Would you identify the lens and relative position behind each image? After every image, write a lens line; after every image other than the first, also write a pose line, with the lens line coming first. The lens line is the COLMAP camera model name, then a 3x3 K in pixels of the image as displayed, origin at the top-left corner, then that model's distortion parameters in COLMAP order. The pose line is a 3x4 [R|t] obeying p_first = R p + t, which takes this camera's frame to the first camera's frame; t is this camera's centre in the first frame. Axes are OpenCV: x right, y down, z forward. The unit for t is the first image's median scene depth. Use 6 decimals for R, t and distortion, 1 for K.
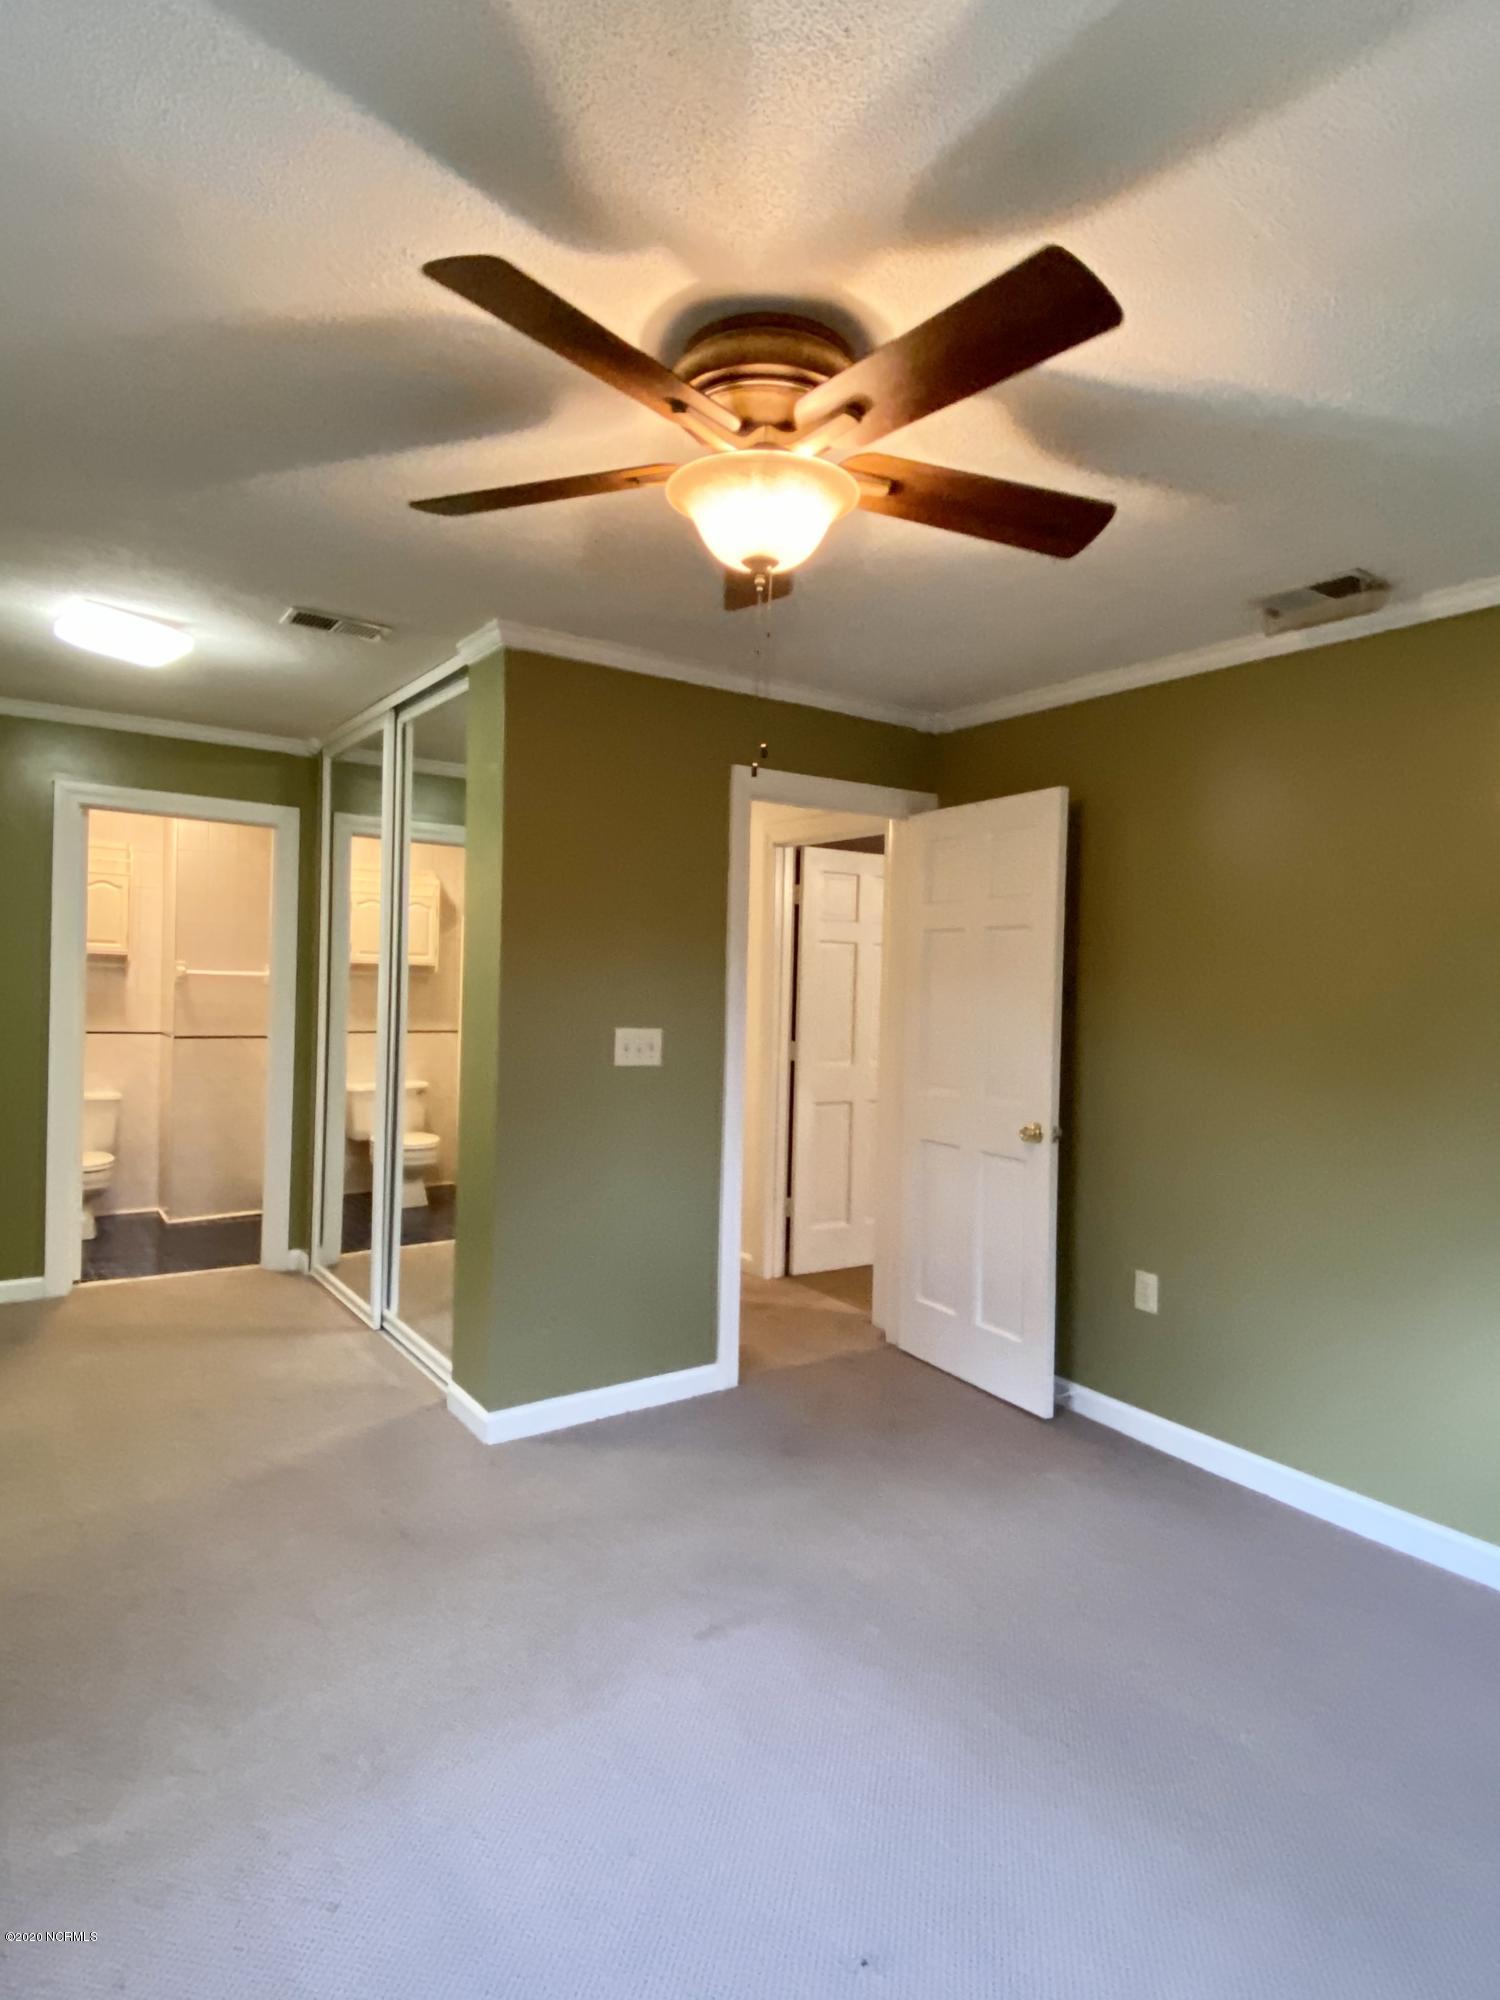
lens RADIAL K [[1115.6, 0, 751.2], [0, 1115.6, 998.6], [0, 0, 1]] dist [0.002302, 0.000138]
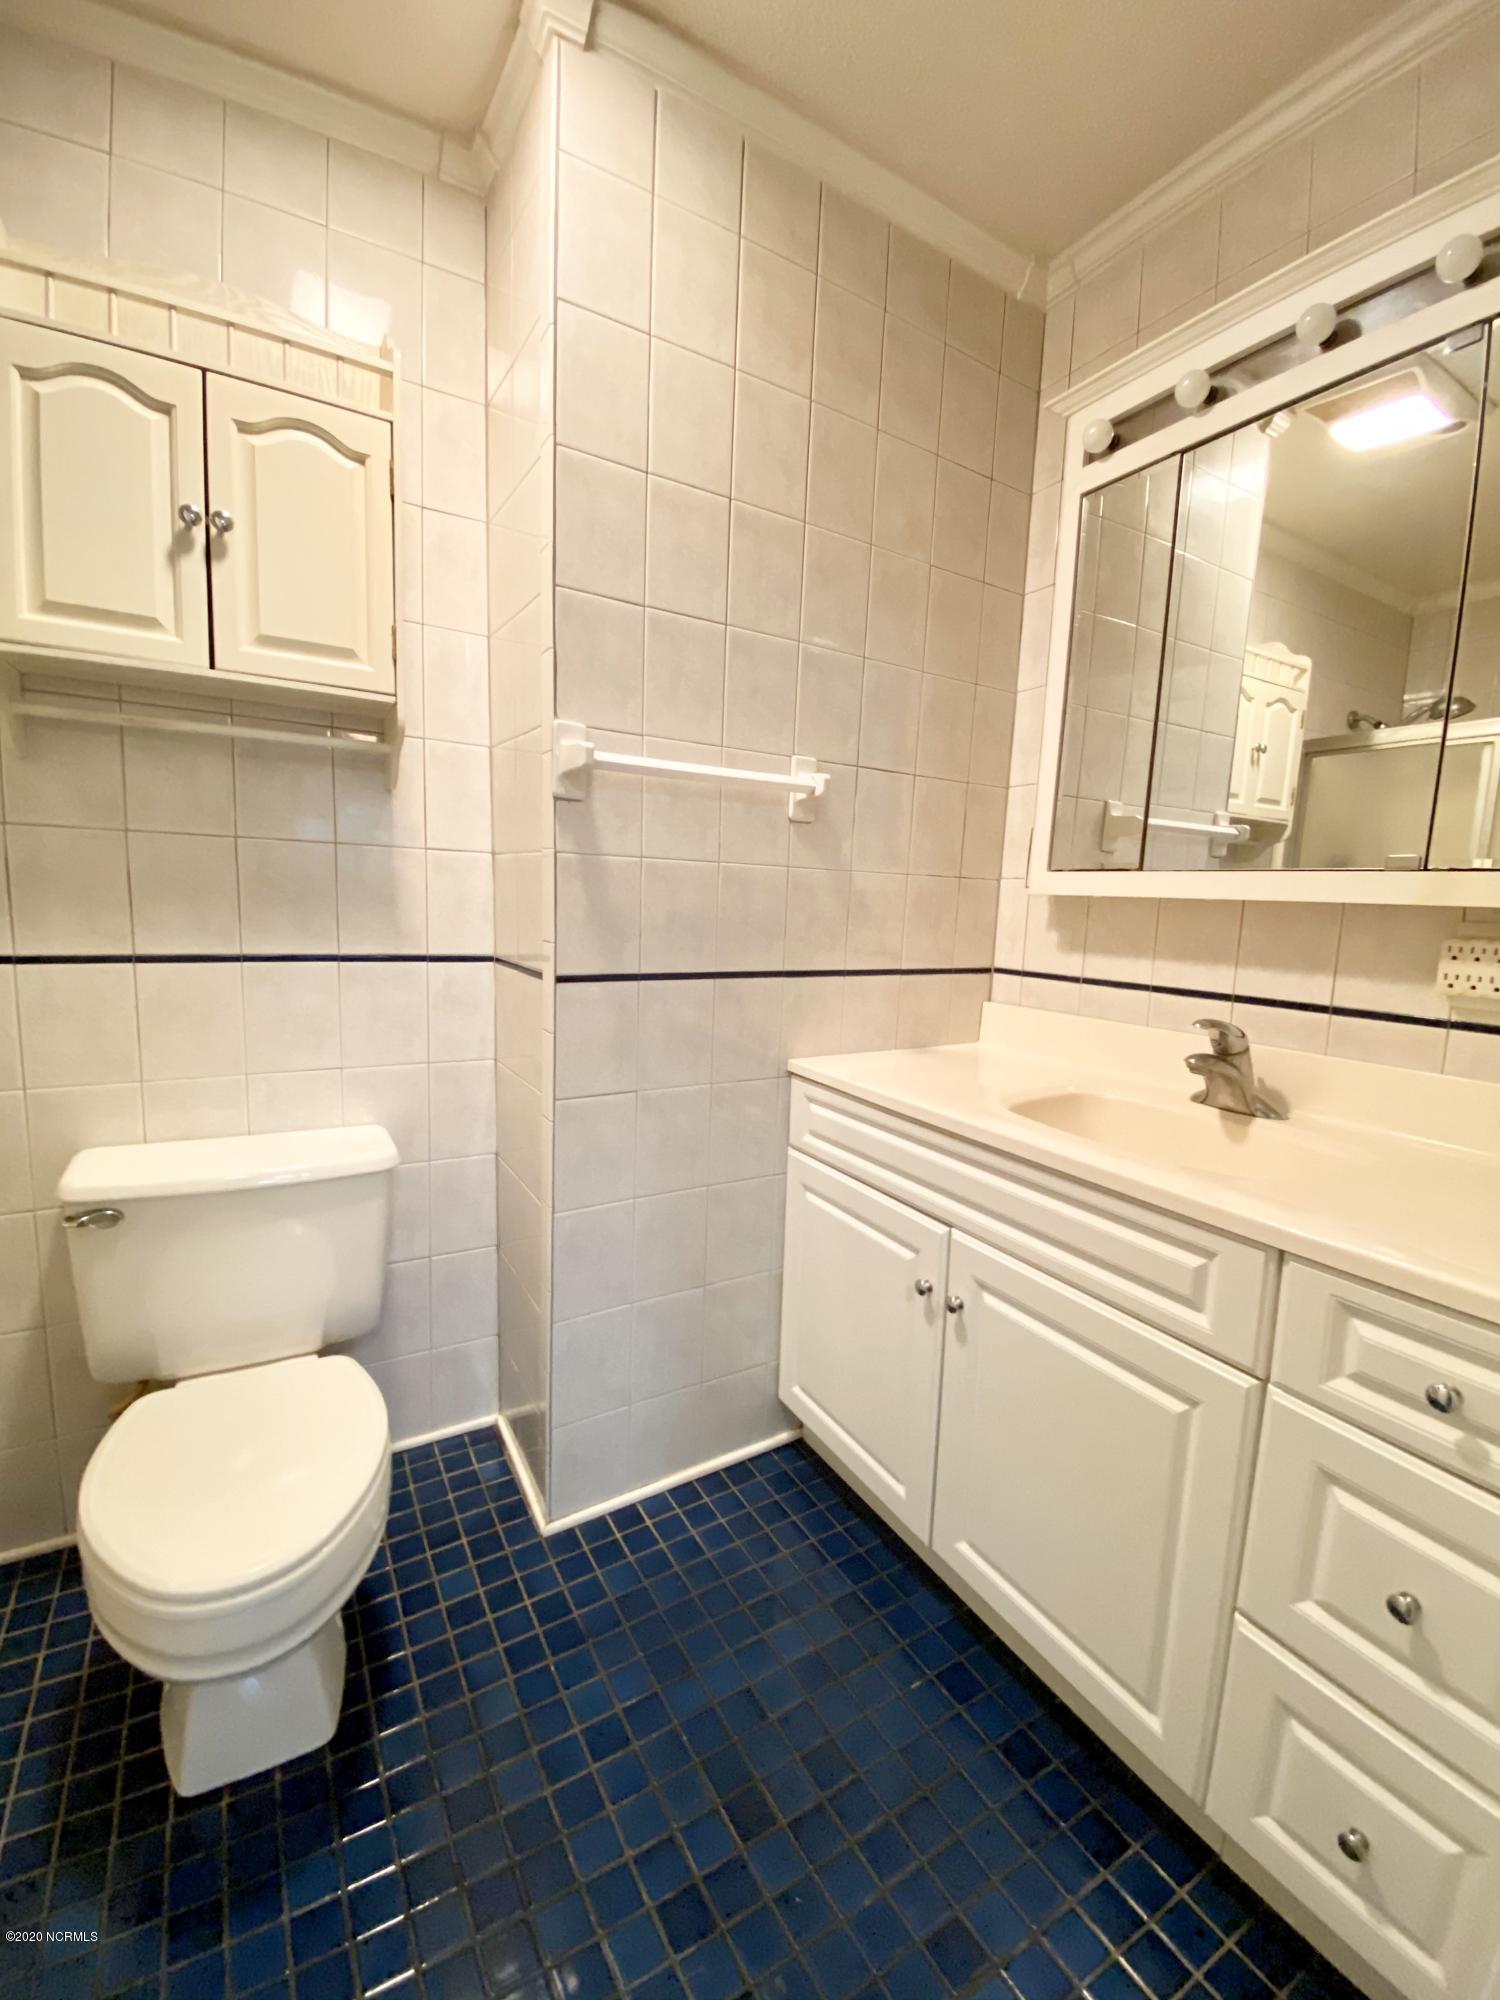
lens RADIAL K [[860.8, 0, 749.9], [0, 860.8, 1002.9], [0, 0, 1]] dist [-0.010488, -0.001073]
pose [[0.993228, 0.013790, -0.115358, -0.432061], [-0.001049, 0.993955, 0.109786, 0.015232], [0.116174, -0.108922, 0.987238, 0.767091]]
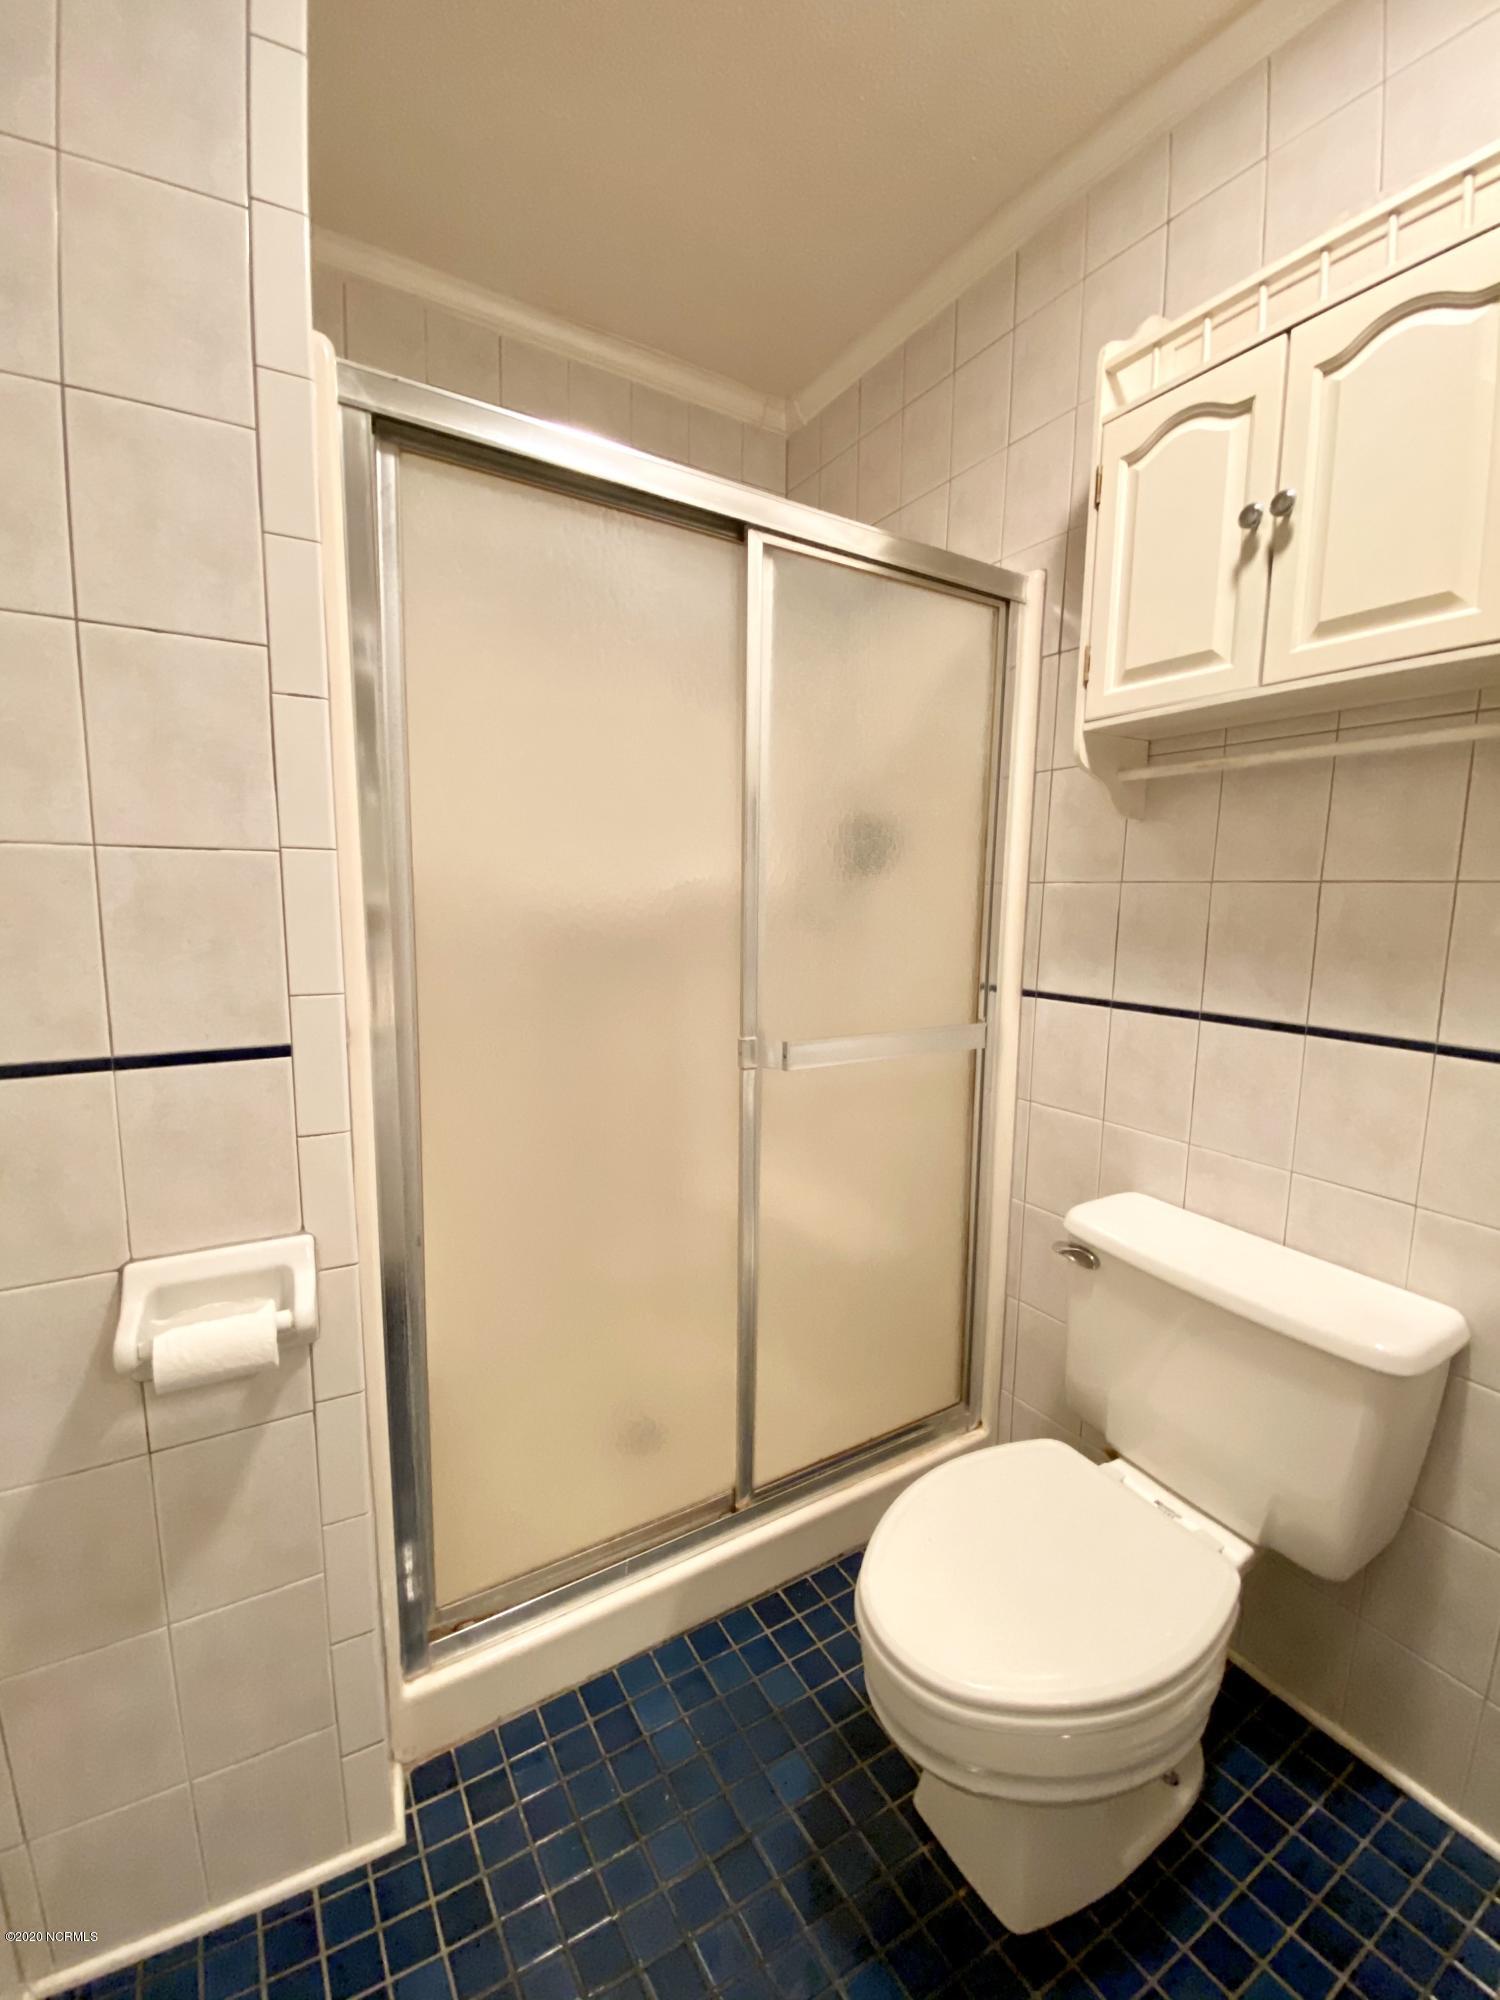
lens RADIAL K [[860.8, 0, 751.3], [0, 860.8, 1008.0], [0, 0, 1]] dist [-0.010488, -0.001073]
pose [[-0.095306, 0.093913, -0.991008, -0.396873], [-0.028985, 0.994856, 0.097065, 0.009068], [0.995026, 0.037975, -0.092093, 0.879697]]
